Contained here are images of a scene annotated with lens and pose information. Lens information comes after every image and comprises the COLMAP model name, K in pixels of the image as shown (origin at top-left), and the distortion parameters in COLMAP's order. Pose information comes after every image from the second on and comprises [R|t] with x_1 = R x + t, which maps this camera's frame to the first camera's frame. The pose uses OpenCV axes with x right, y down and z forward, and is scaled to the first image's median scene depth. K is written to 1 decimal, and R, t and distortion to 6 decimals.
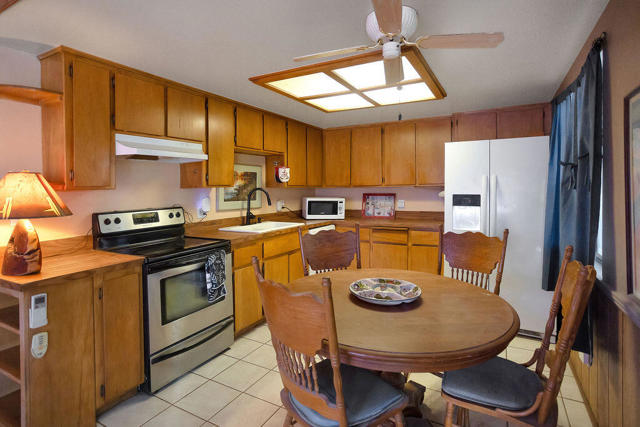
lens RADIAL K [[330.2, 0, 338.5], [0, 330.2, 191.2], [0, 0, 1]] dist [-0.025677, 0.016028]
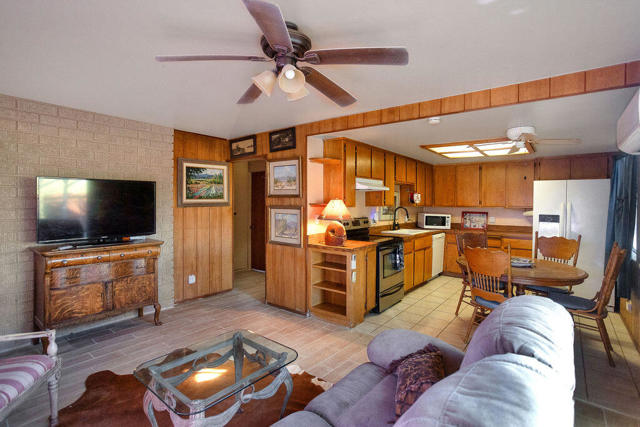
lens RADIAL K [[330.2, 0, 328.1], [0, 330.2, 200.3], [0, 0, 1]] dist [-0.025677, 0.016028]
pose [[0.987312, 0.020798, -0.157425, -0.394631], [-0.023216, 0.999639, -0.013532, -0.012473], [0.157087, 0.017015, 0.987438, -0.681413]]
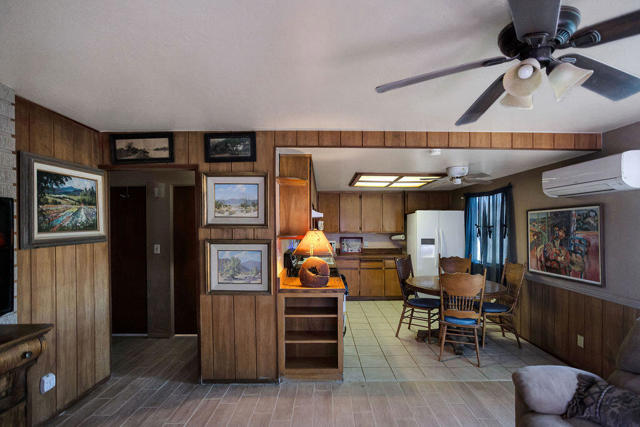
lens RADIAL K [[330.2, 0, 329.4], [0, 330.2, 226.5], [0, 0, 1]] dist [-0.025677, 0.016028]
pose [[0.858560, 0.011167, 0.512591, -1.059840], [-0.005945, 0.999912, -0.011826, -0.032943], [-0.512679, 0.007106, 0.858551, -0.336916]]
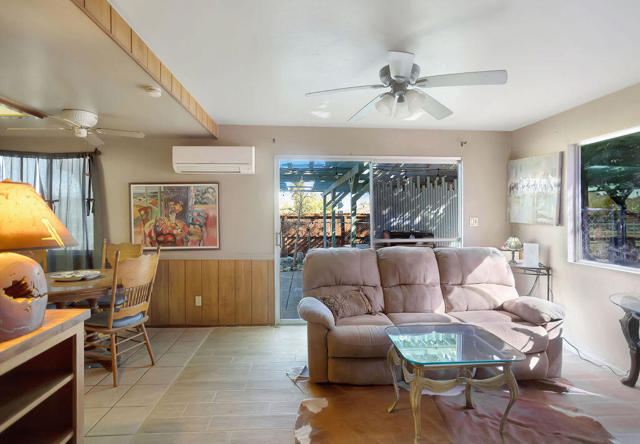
lens RADIAL K [[333.1, 0, 326.0], [0, 333.1, 221.9], [0, 0, 1]] dist [0.013432, 0.002554]
pose [[-0.534876, -0.020165, 0.844690, -1.119344], [0.013500, 0.999384, 0.032407, -0.005370], [-0.844823, 0.028737, -0.534274, 0.466457]]
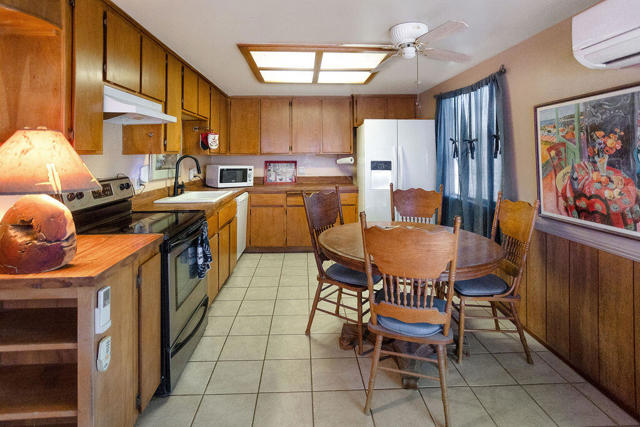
lens RADIAL K [[330.2, 0, 321.5], [0, 330.2, 147.3], [0, 0, 1]] dist [-0.025677, 0.016028]
pose [[0.852207, 0.020415, 0.522806, -0.472907], [-0.000678, 0.999281, -0.037916, 0.004487], [-0.523204, 0.031958, 0.851608, 0.028193]]
